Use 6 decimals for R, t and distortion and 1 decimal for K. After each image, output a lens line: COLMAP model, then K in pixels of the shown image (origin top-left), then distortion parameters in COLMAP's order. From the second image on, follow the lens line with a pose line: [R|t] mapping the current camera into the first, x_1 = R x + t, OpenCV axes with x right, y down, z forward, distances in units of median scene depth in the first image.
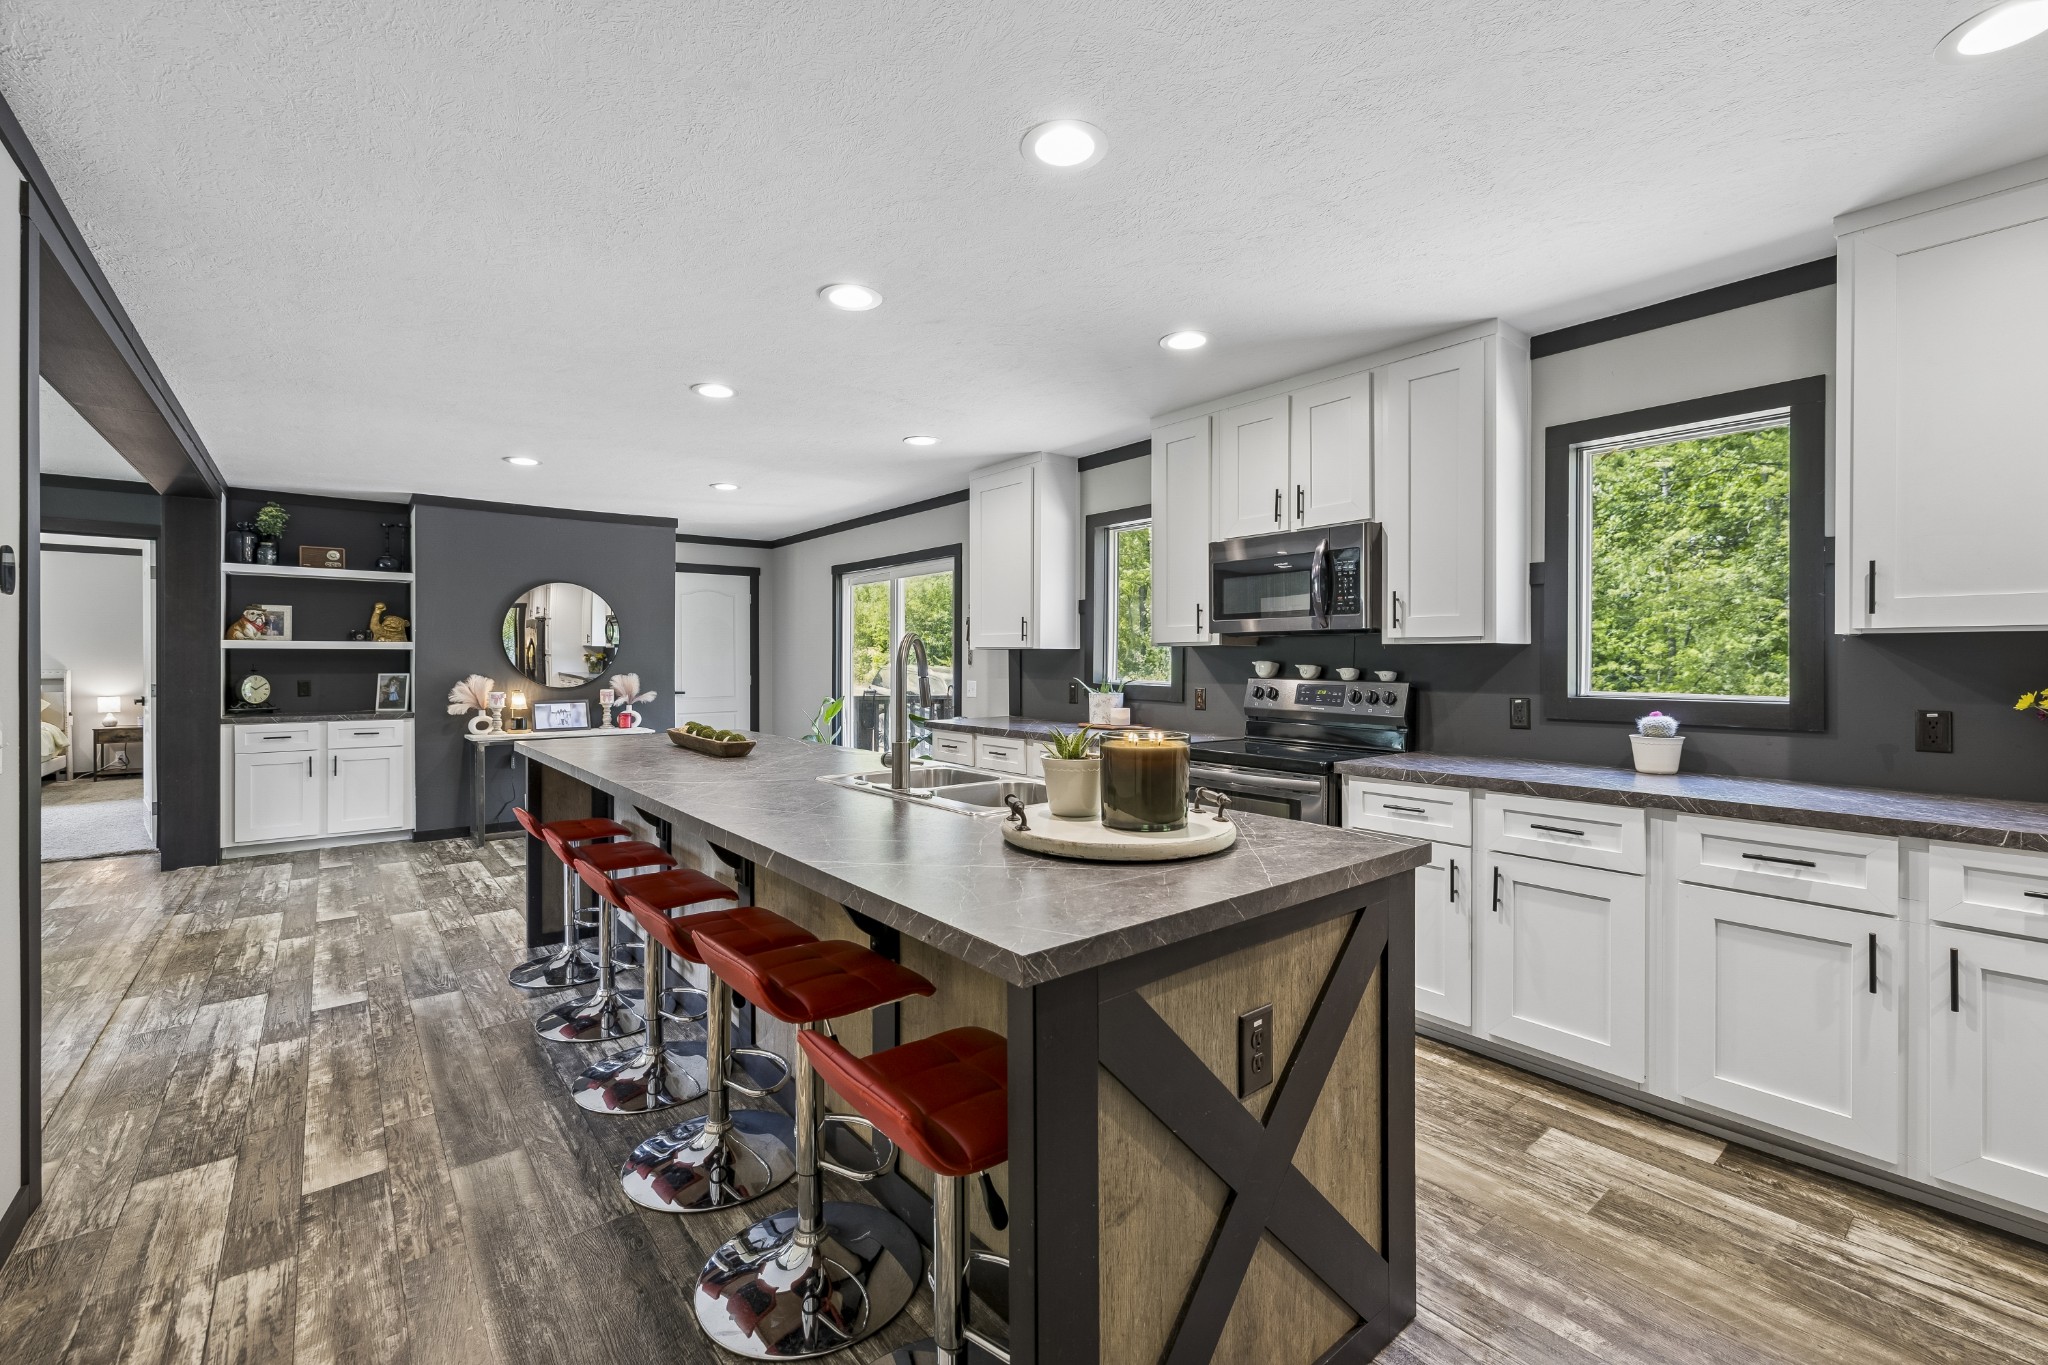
lens RADIAL K [[852.1, 0, 1016.7], [0, 852.1, 666.6], [0, 0, 1]] dist [0.000666, -0.000072]
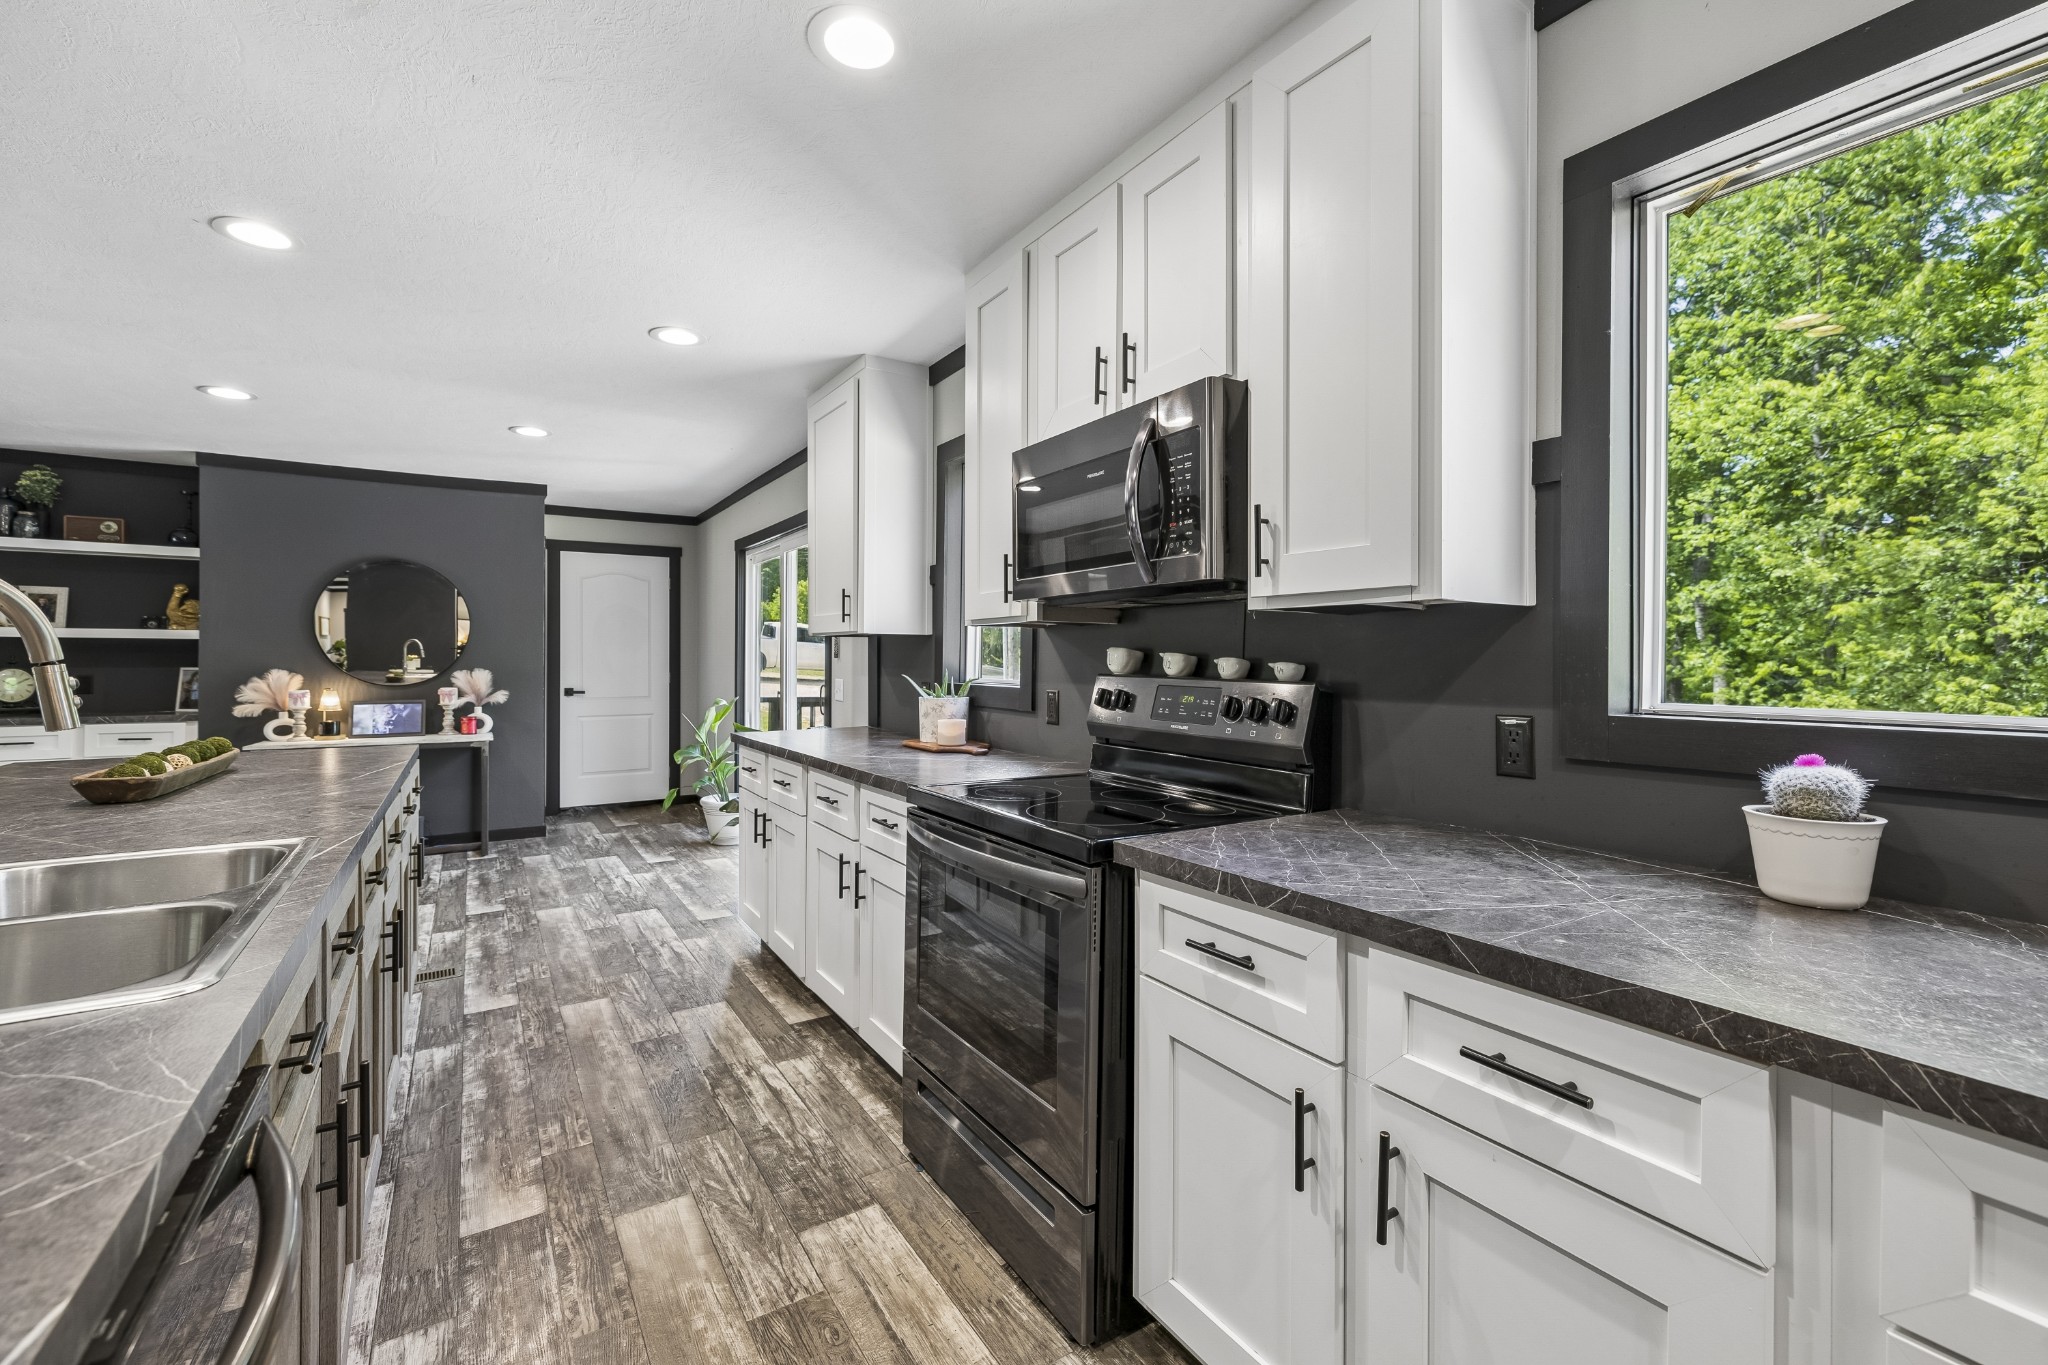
lens RADIAL K [[857.3, 0, 1025.6], [0, 857.3, 663.4], [0, 0, 1]] dist [-0.000990, -0.000027]
pose [[0.995106, 0.003402, -0.098756, 0.314447], [-0.003937, 0.999979, -0.005219, 0.009533], [0.098736, 0.005582, 0.995098, 0.418573]]
